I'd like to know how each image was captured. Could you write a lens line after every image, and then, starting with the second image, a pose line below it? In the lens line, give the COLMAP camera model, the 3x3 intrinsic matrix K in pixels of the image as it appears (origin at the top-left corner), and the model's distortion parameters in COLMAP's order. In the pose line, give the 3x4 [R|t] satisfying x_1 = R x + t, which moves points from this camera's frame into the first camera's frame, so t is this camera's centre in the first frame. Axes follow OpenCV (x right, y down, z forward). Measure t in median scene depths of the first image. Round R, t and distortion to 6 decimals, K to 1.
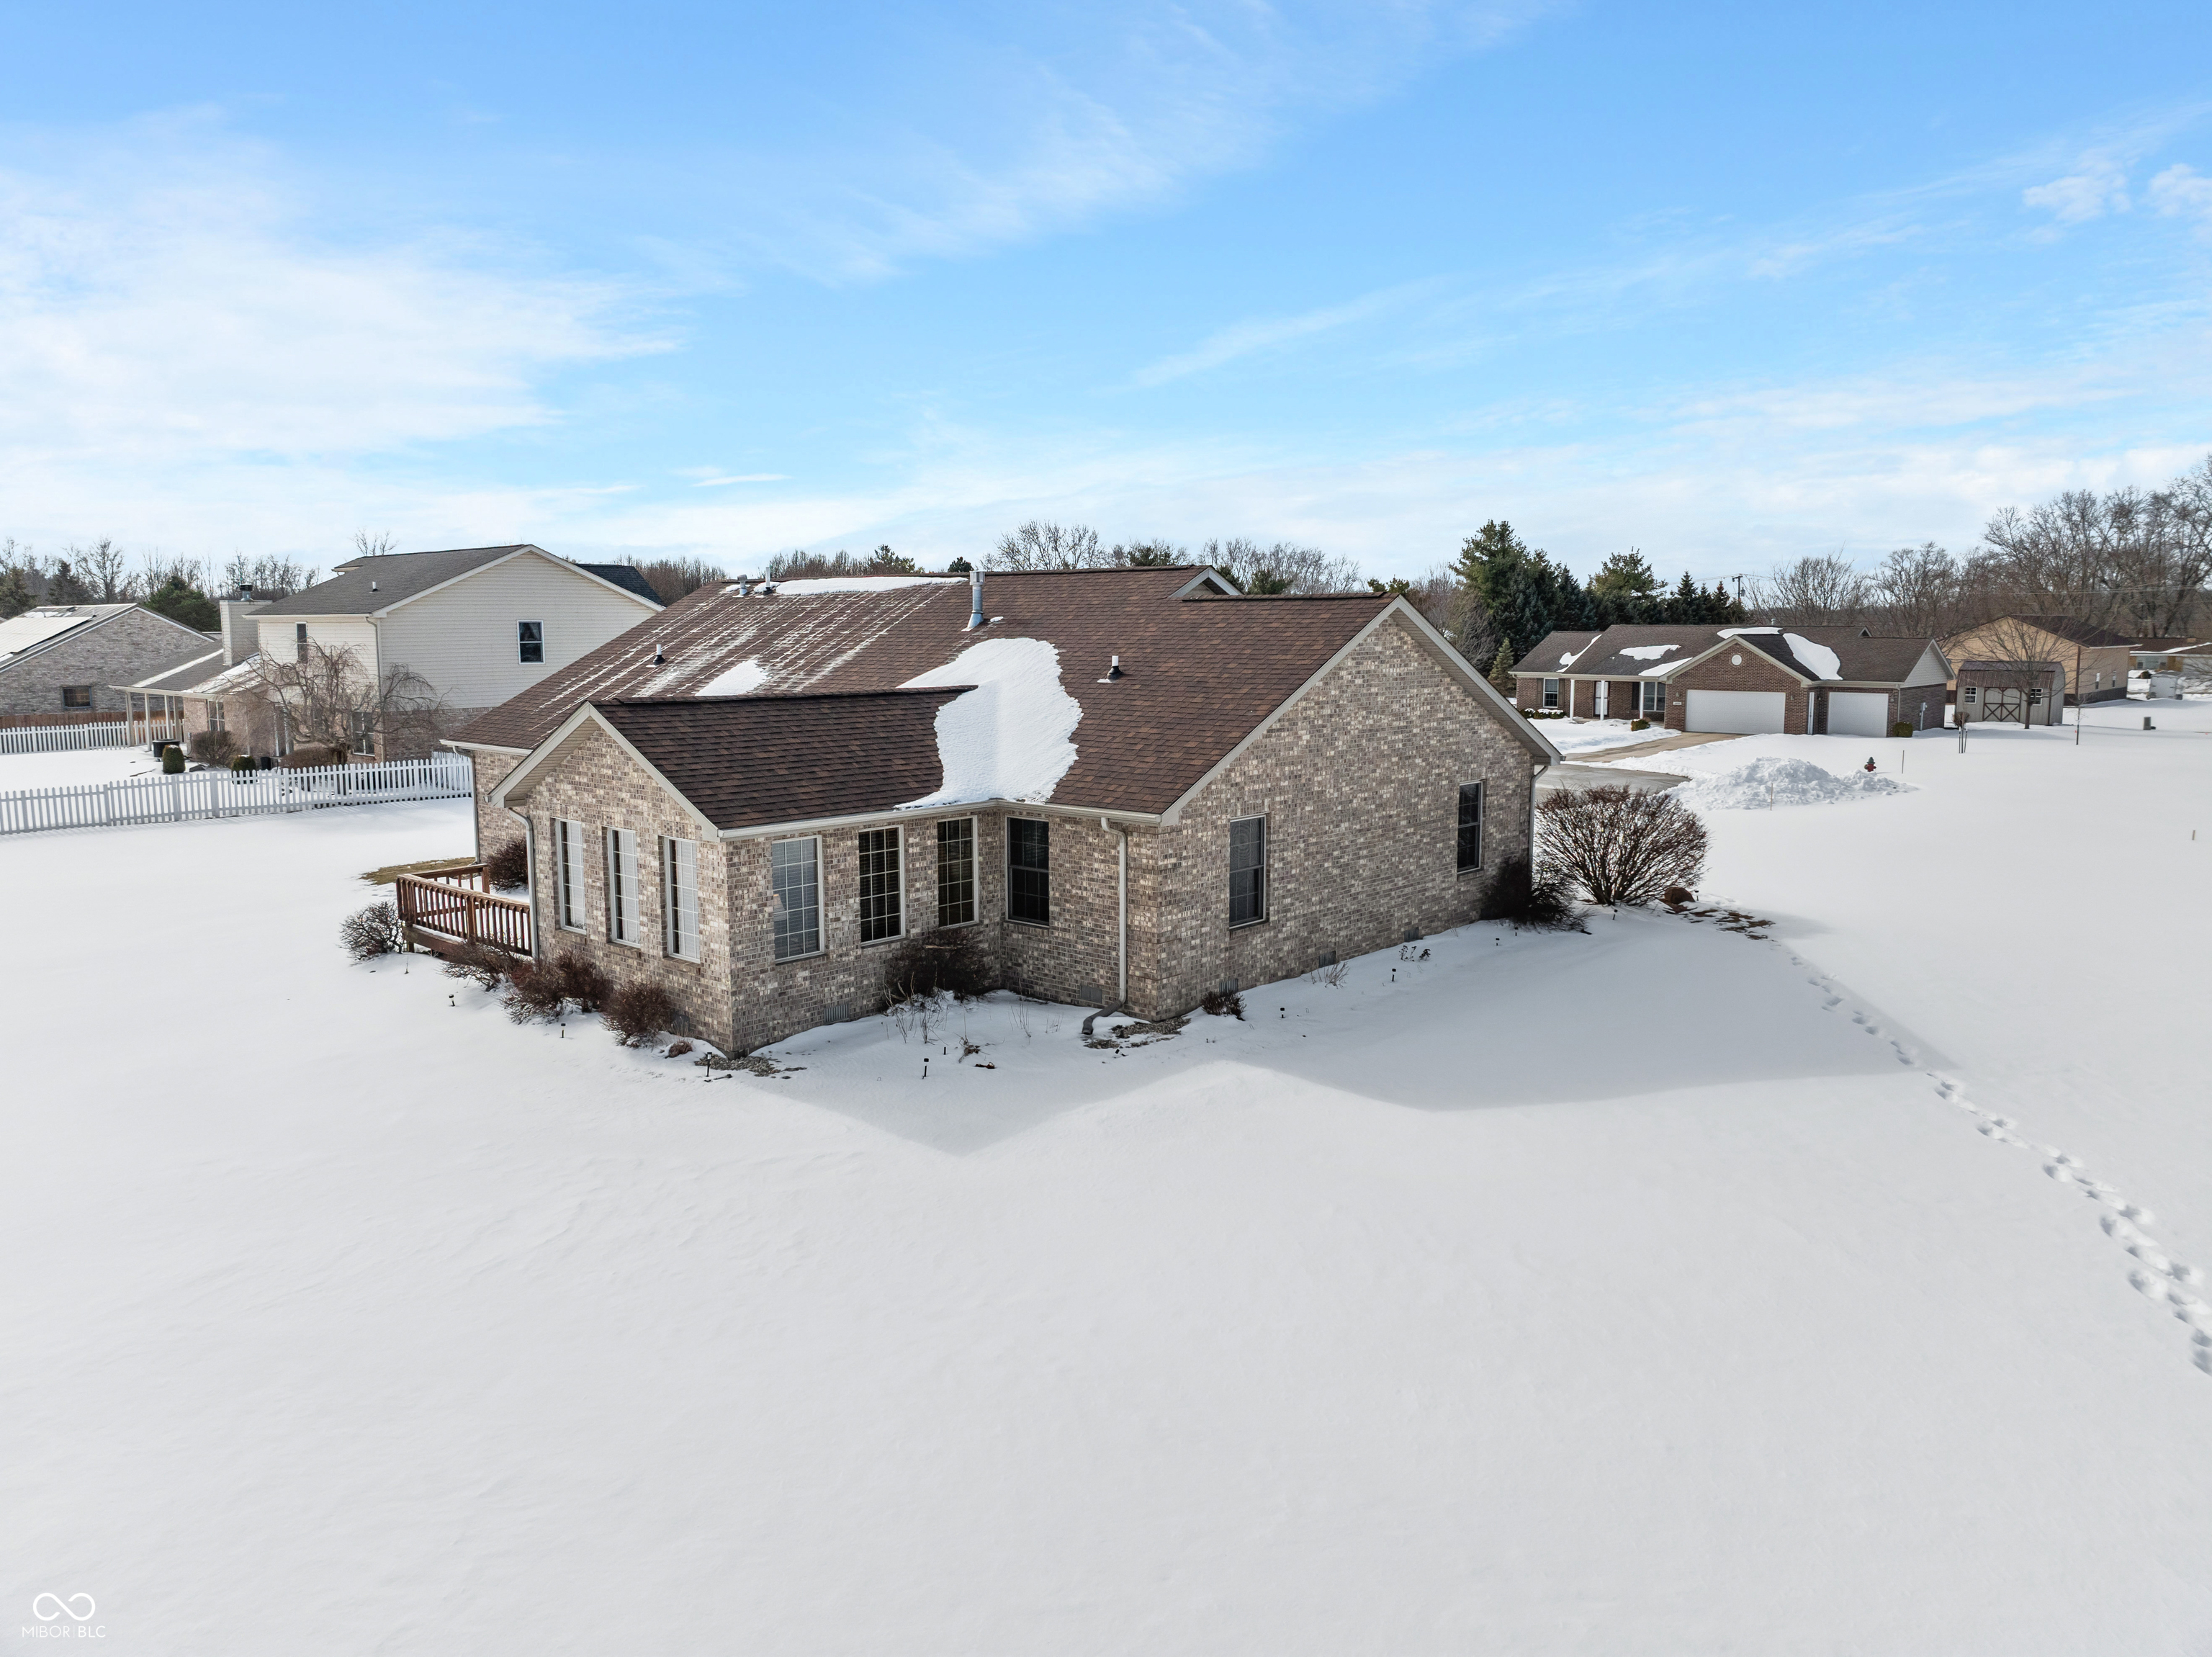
lens RADIAL K [[1550.9, 0, 1106.0], [0, 1550.9, 828.5], [0, 0, 1]] dist [-0.007096, -0.058932]
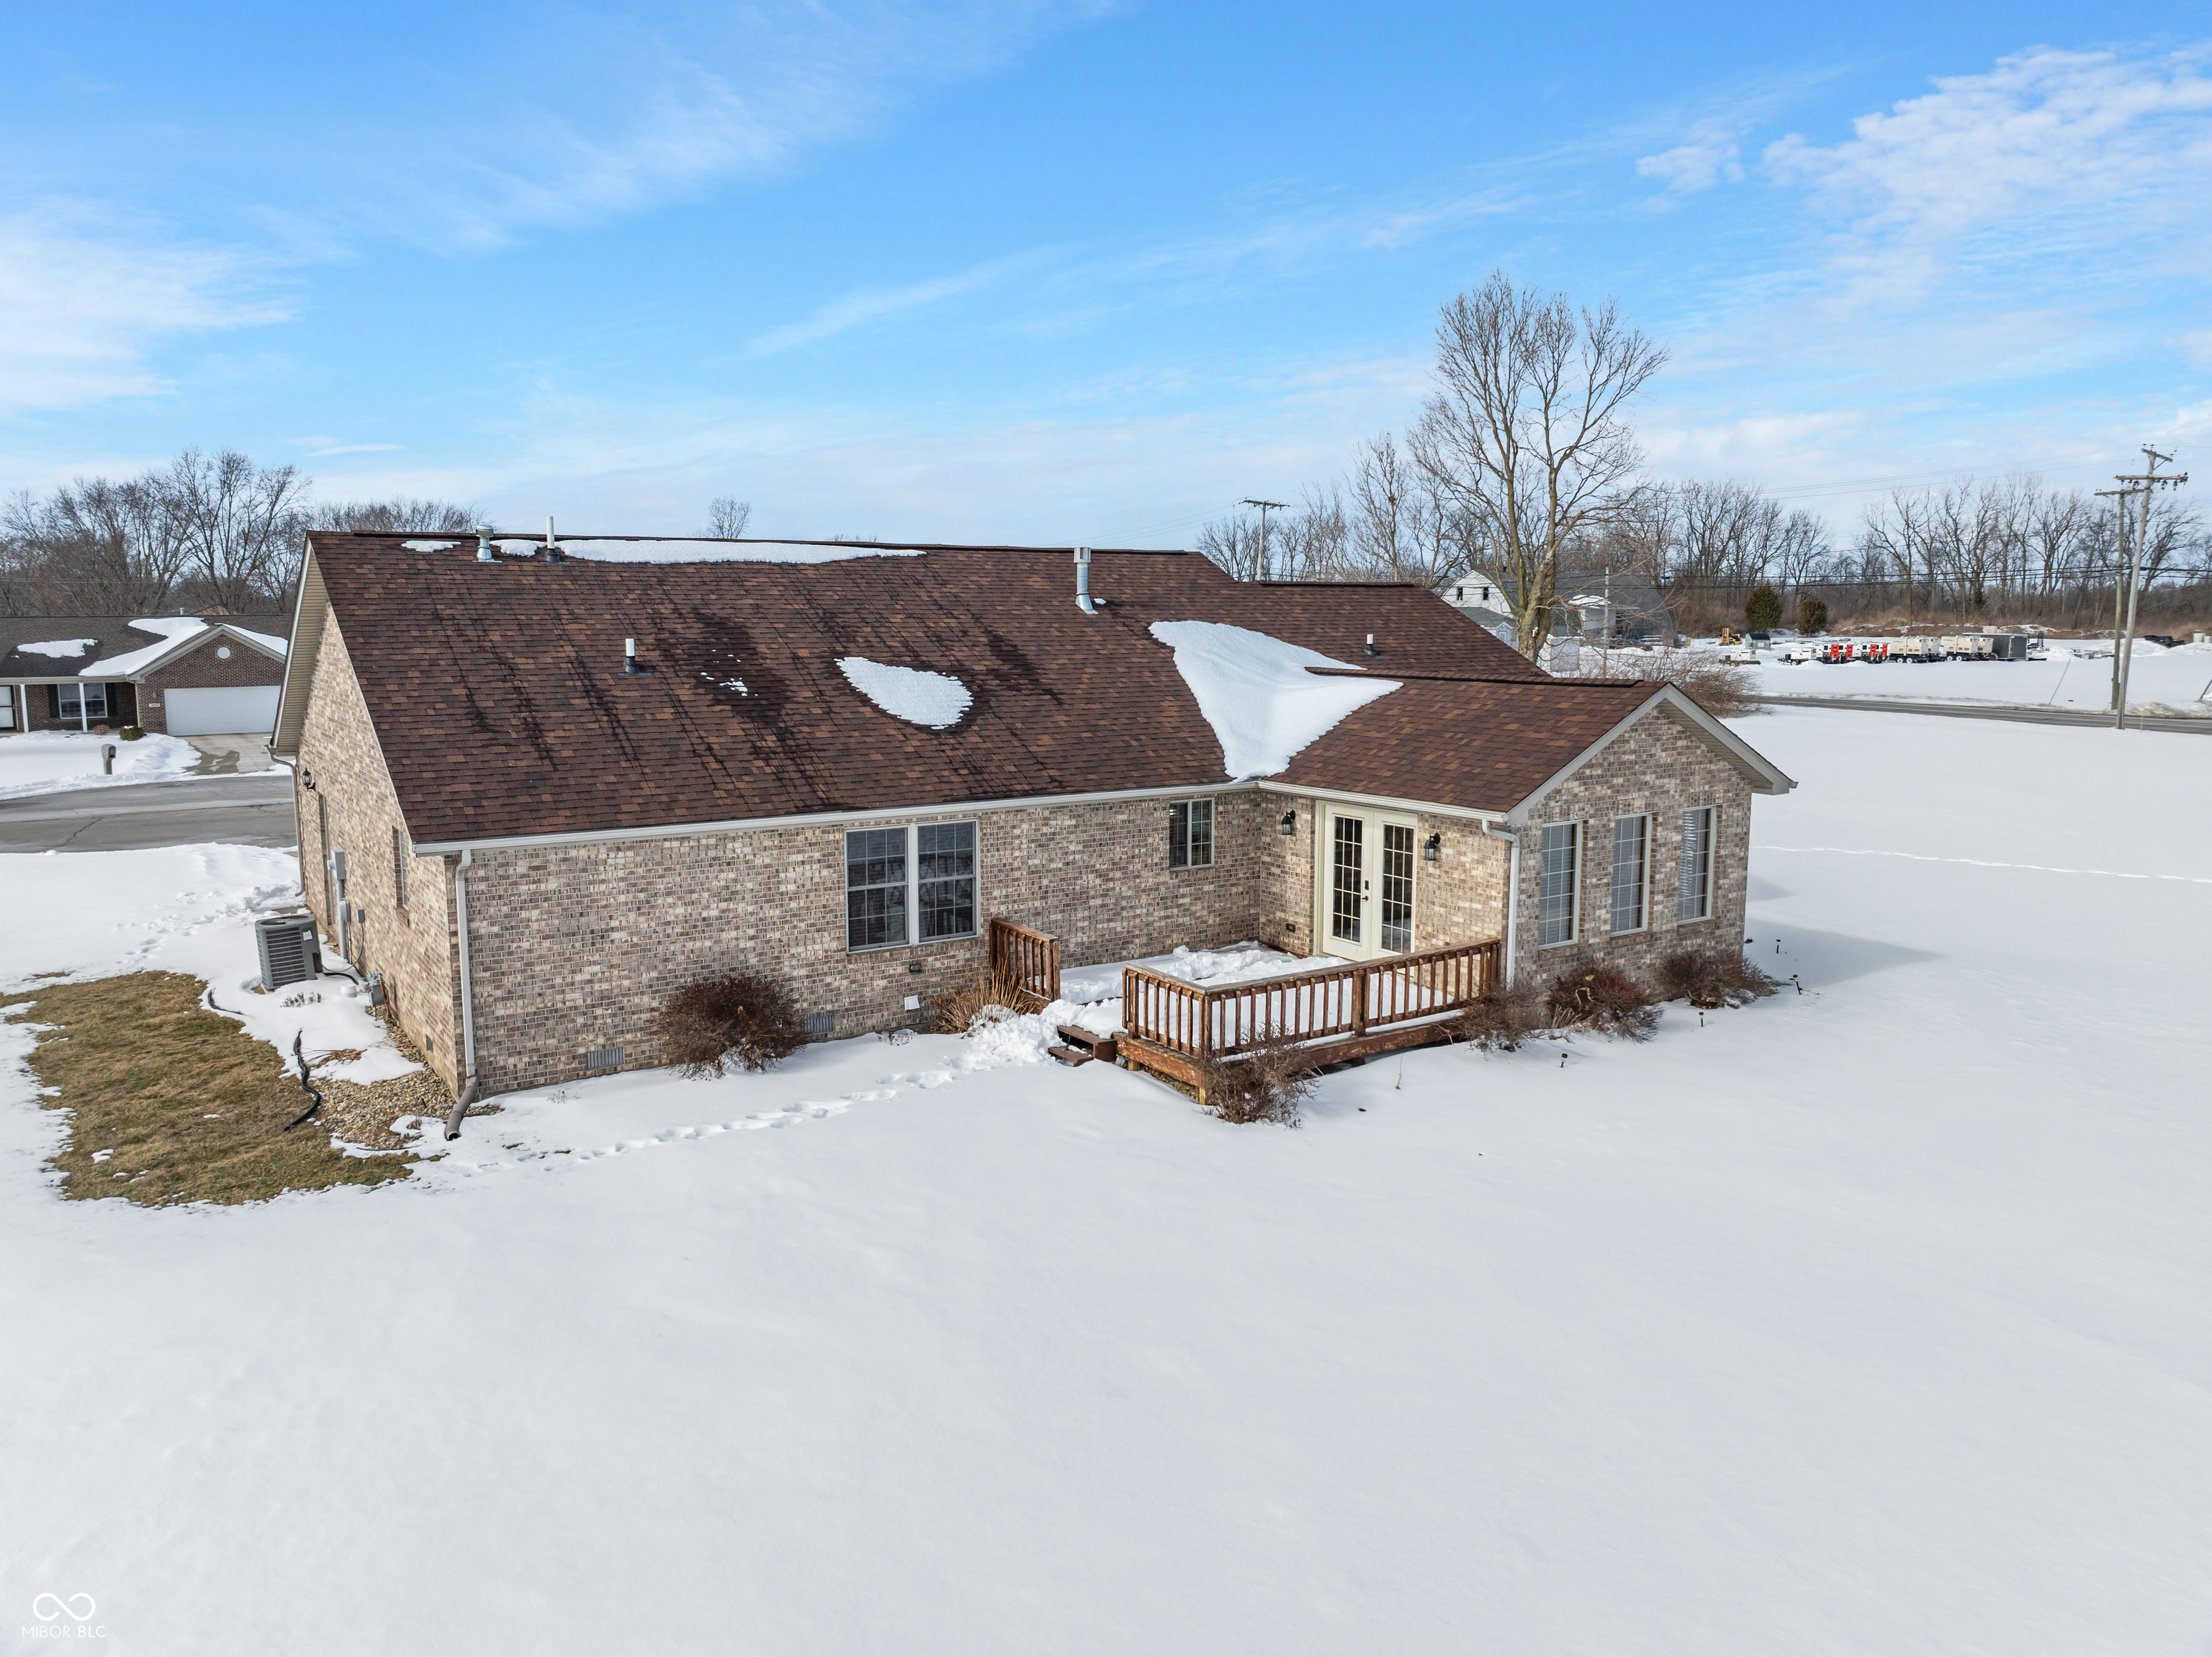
lens RADIAL K [[1532.2, 0, 1104.8], [0, 1532.2, 865.9], [0, 0, 1]] dist [-0.001958, -0.001537]
pose [[0.259796, -0.157688, 0.952702, -1.294162], [0.129110, 0.983392, 0.127560, -0.130879], [-0.956994, 0.089864, 0.275840, 1.034193]]
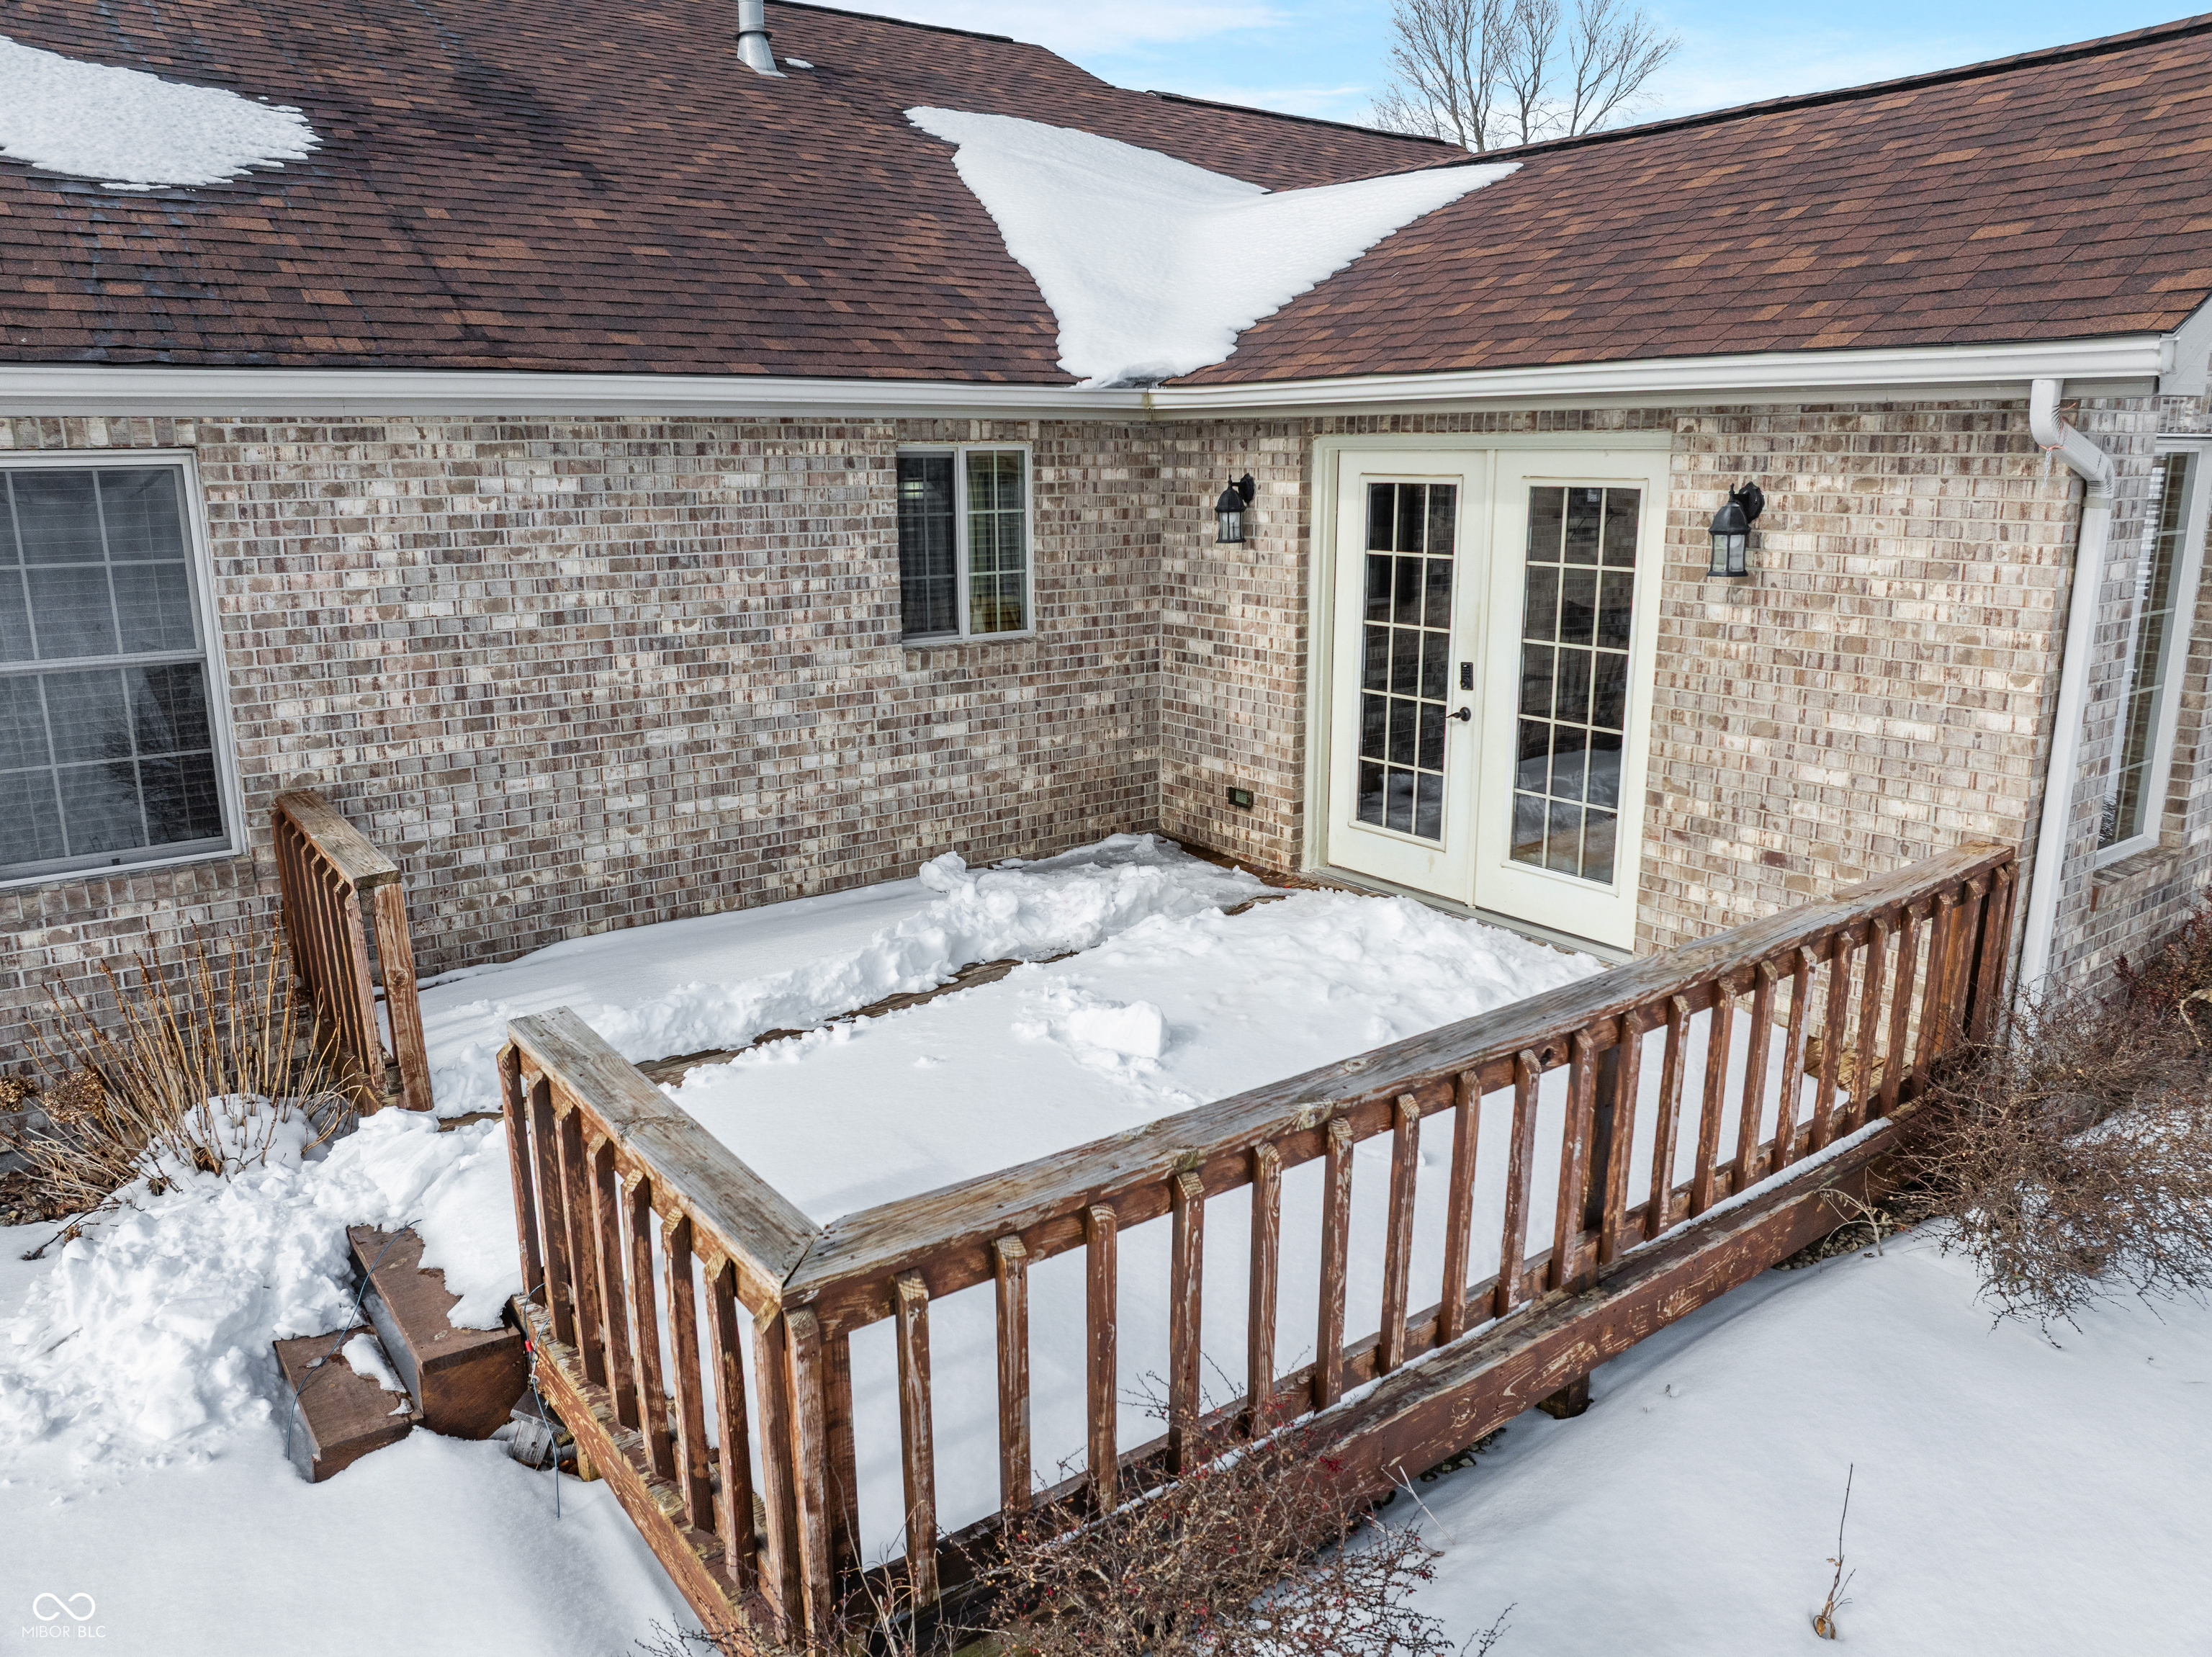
lens RADIAL K [[1555.9, 0, 1106.0], [0, 1555.9, 828.5], [0, 0, 1]] dist [-0.003599, -0.062344]
pose [[0.201988, -0.234948, 0.950789, -0.658352], [0.133628, 0.968332, 0.210895, -0.020804], [-0.970229, 0.084454, 0.226987, 1.148943]]
